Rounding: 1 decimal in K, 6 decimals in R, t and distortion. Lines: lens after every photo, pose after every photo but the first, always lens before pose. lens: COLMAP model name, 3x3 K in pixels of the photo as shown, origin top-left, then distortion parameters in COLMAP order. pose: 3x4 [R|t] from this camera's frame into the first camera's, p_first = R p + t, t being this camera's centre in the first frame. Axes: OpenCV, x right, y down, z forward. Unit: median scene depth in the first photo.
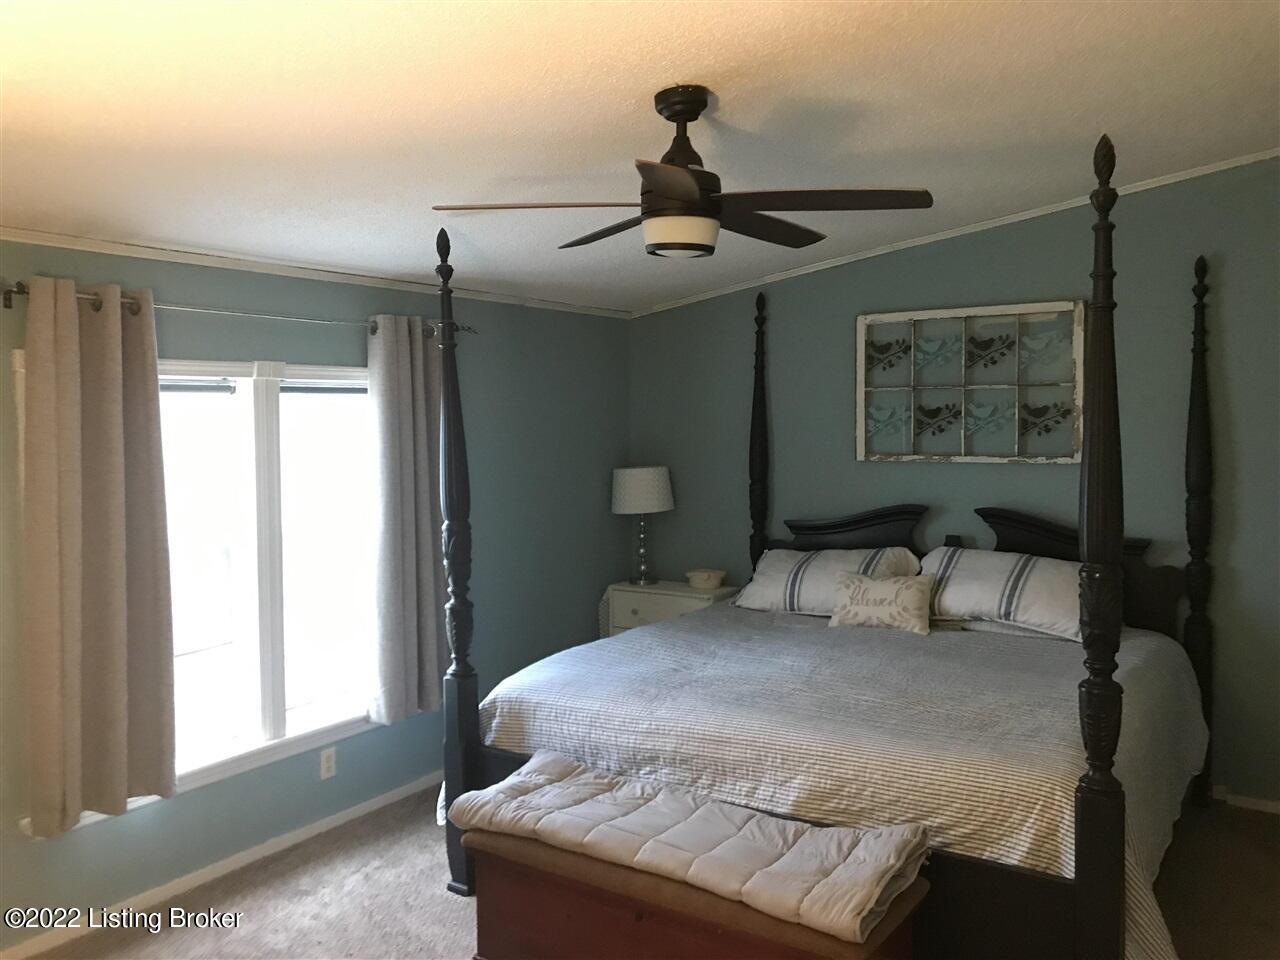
lens RADIAL K [[1043.9, 0, 640.0], [0, 1043.9, 480.0], [0, 0, 1]] dist [0.036692, -0.007603]
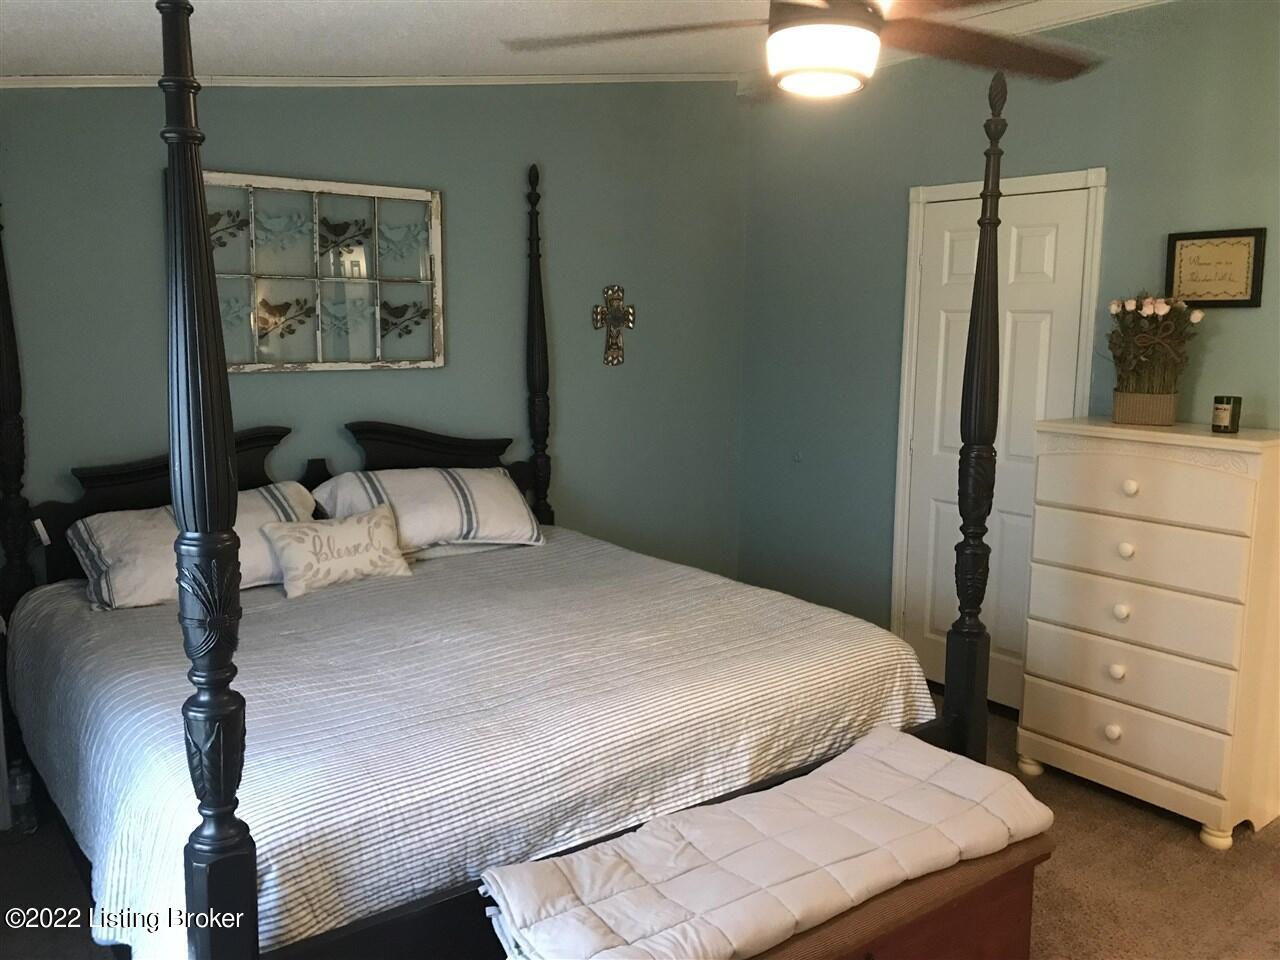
lens RADIAL K [[1043.9, 0, 640.0], [0, 1043.9, 480.0], [0, 0, 1]] dist [0.036692, -0.007603]
pose [[0.333893, -0.135218, 0.932862, -0.438936], [0.047550, 0.990814, 0.126599, -0.026708], [-0.941411, 0.002087, 0.337256, 0.531695]]
